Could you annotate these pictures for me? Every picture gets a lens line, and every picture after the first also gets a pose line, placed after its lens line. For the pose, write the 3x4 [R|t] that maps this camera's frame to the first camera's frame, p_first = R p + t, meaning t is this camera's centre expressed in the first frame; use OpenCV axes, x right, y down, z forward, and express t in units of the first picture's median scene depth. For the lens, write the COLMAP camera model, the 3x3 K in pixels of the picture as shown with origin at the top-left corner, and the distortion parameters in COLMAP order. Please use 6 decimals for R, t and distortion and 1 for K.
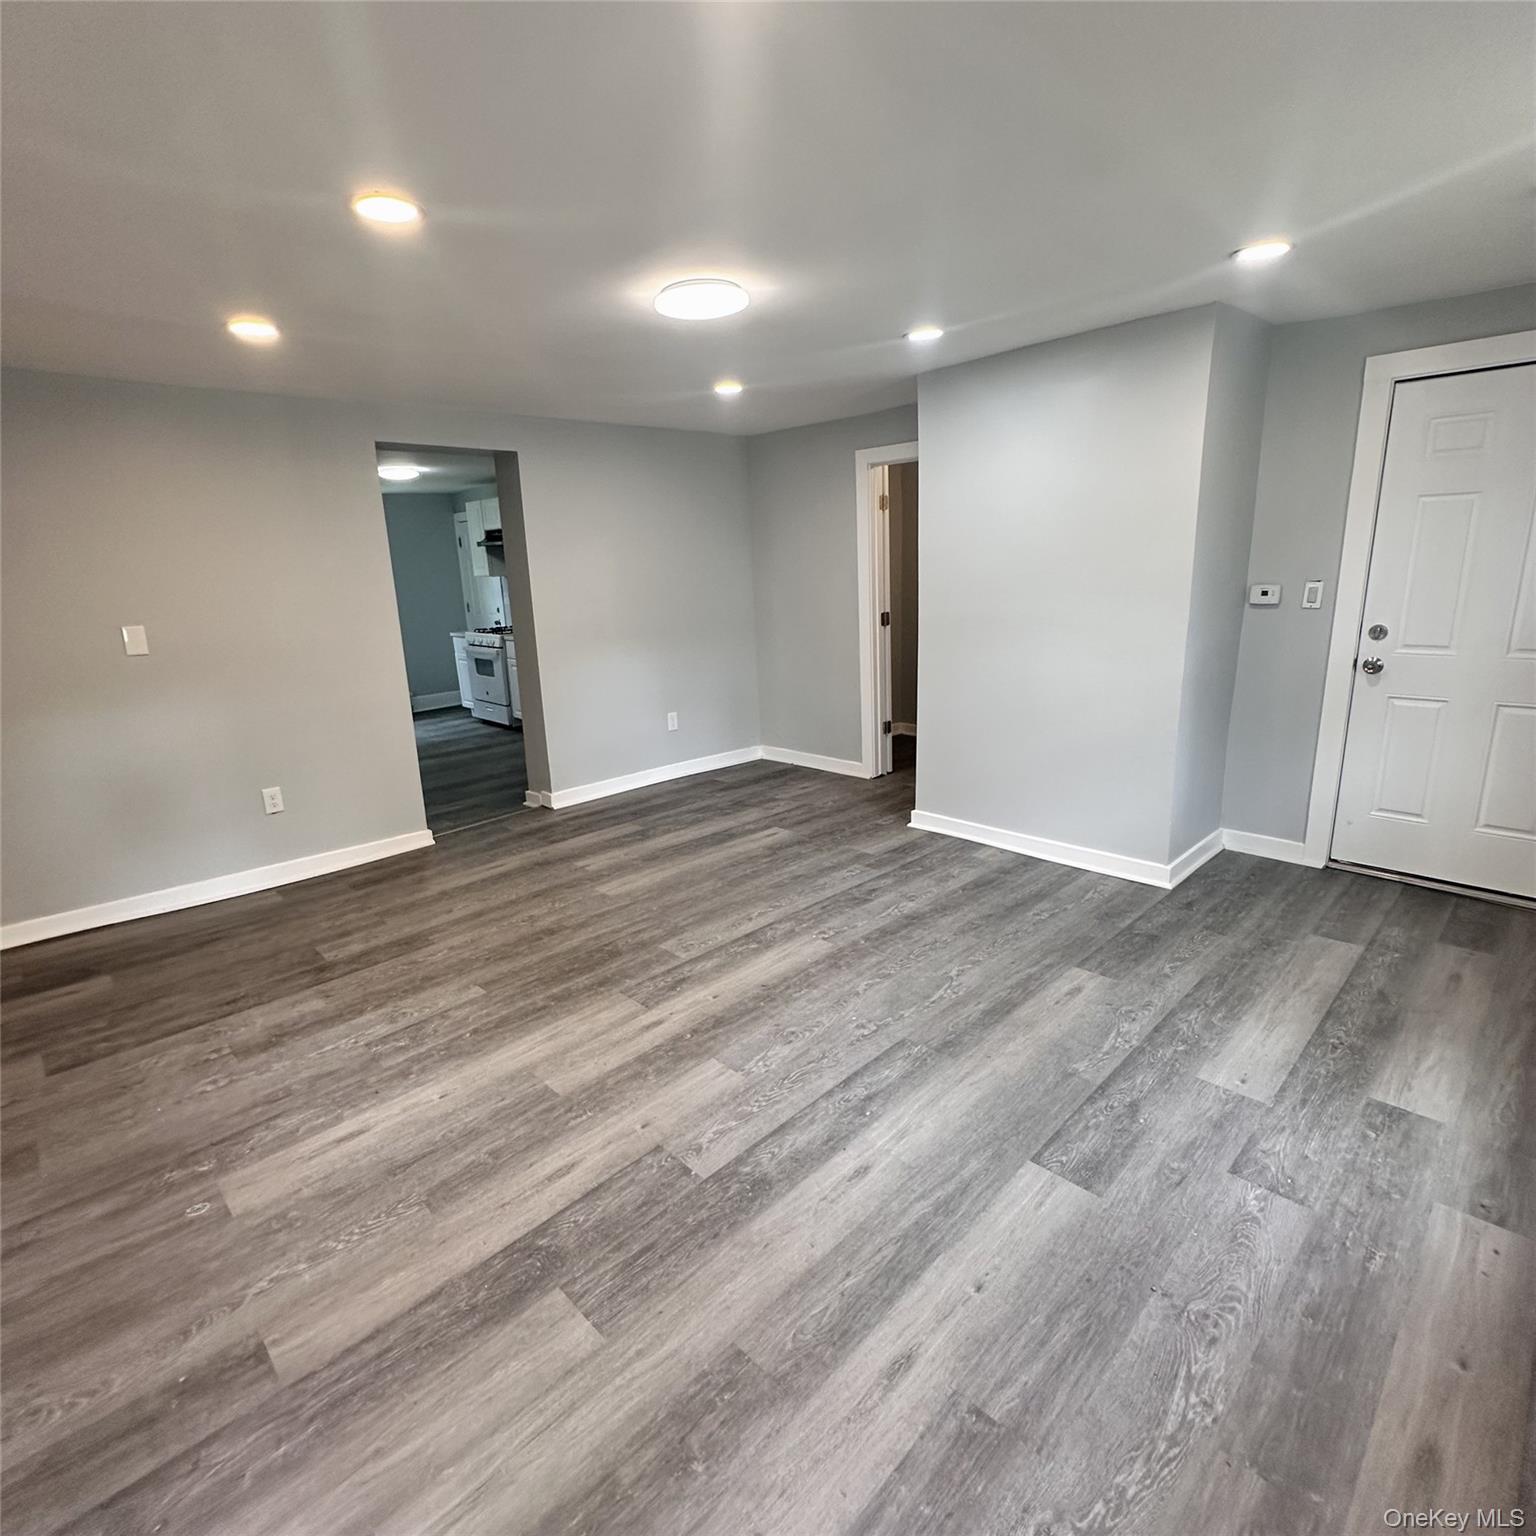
lens RADIAL K [[811.8, 0, 774.0], [0, 811.8, 760.6], [0, 0, 1]] dist [0.000261, -0.000783]
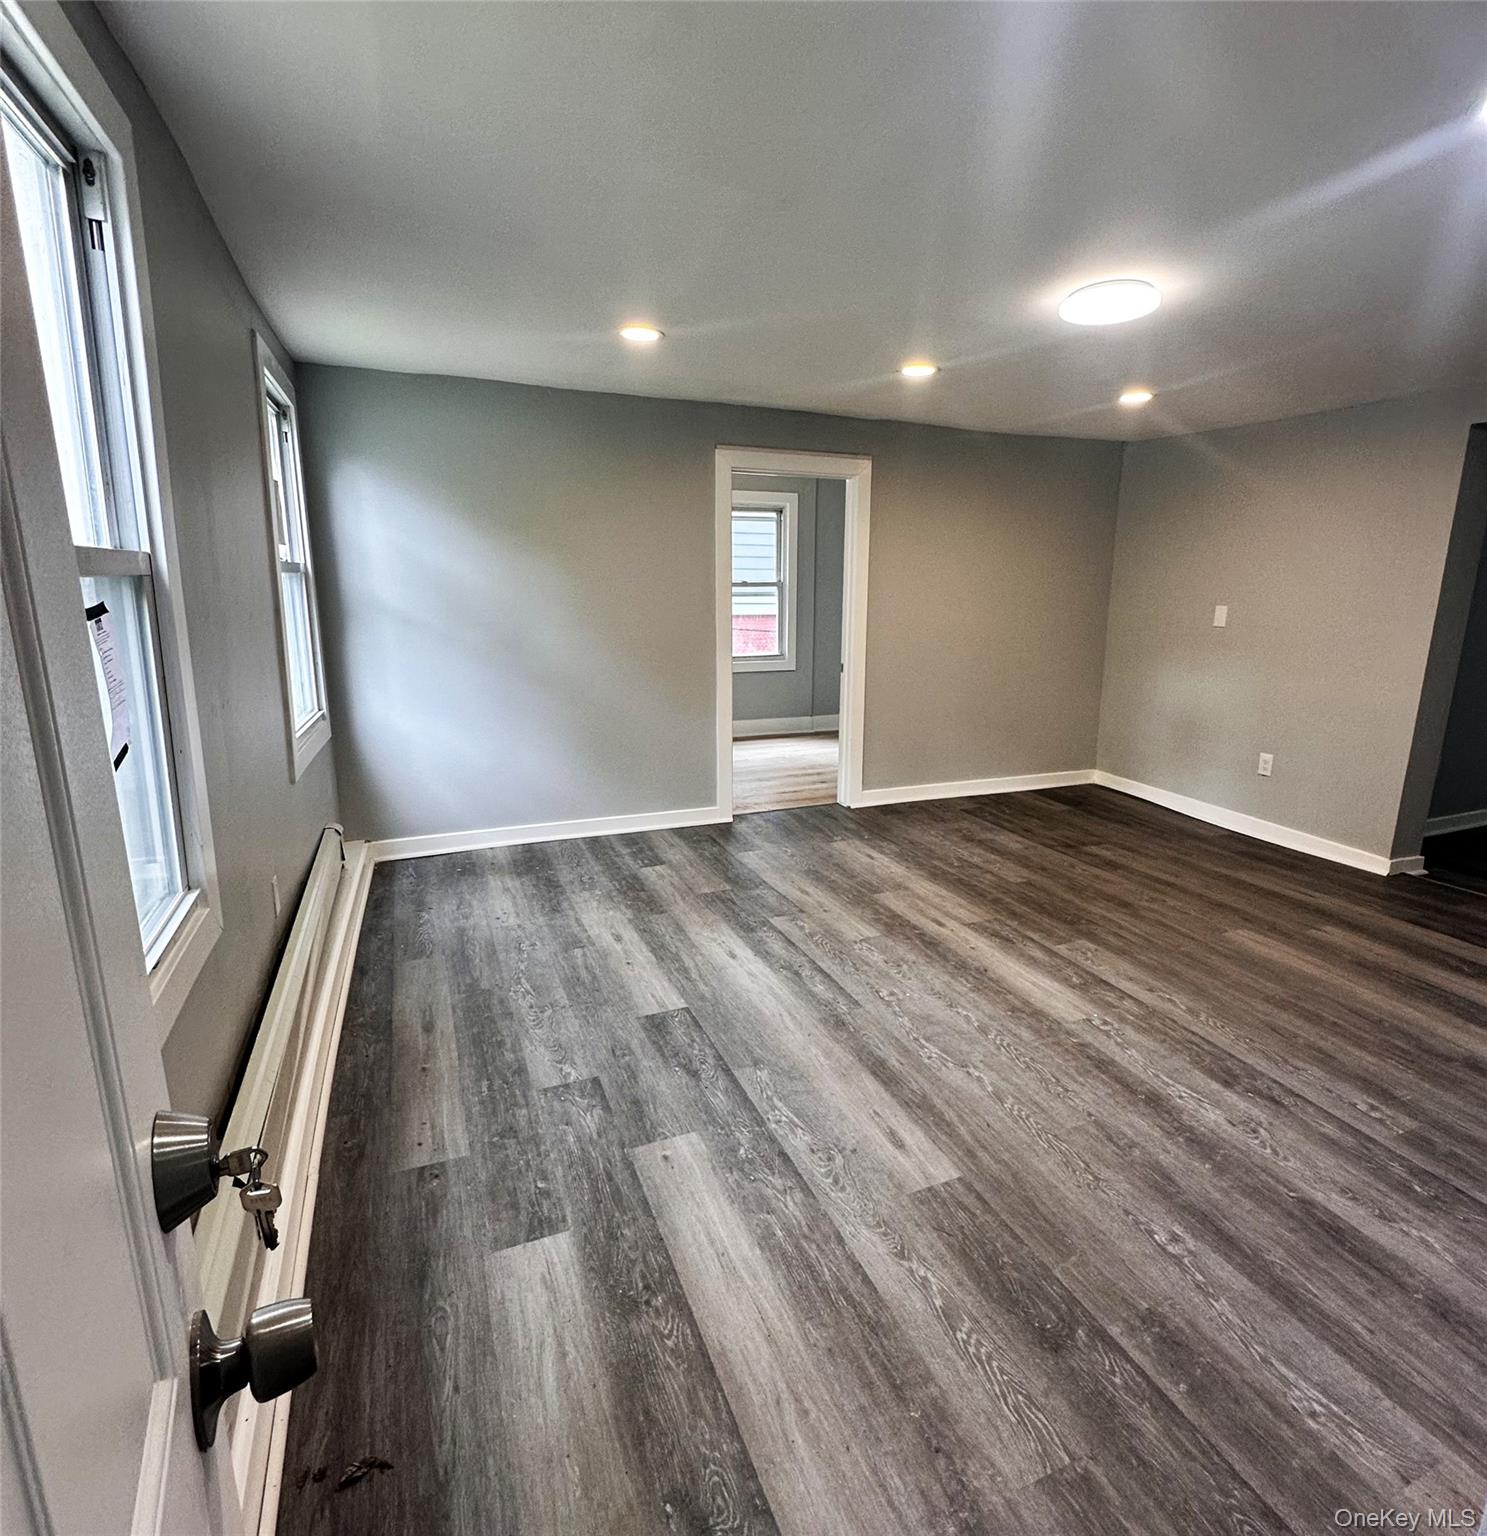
lens RADIAL K [[852.4, 0, 768.3], [0, 852.4, 738.2], [0, 0, 1]] dist [-0.000097, 0.000907]
pose [[-0.370605, 0.198822, -0.907261, 1.100426], [-0.218349, 0.930792, 0.293172, -0.278572], [0.902760, 0.306750, -0.301544, 1.060023]]
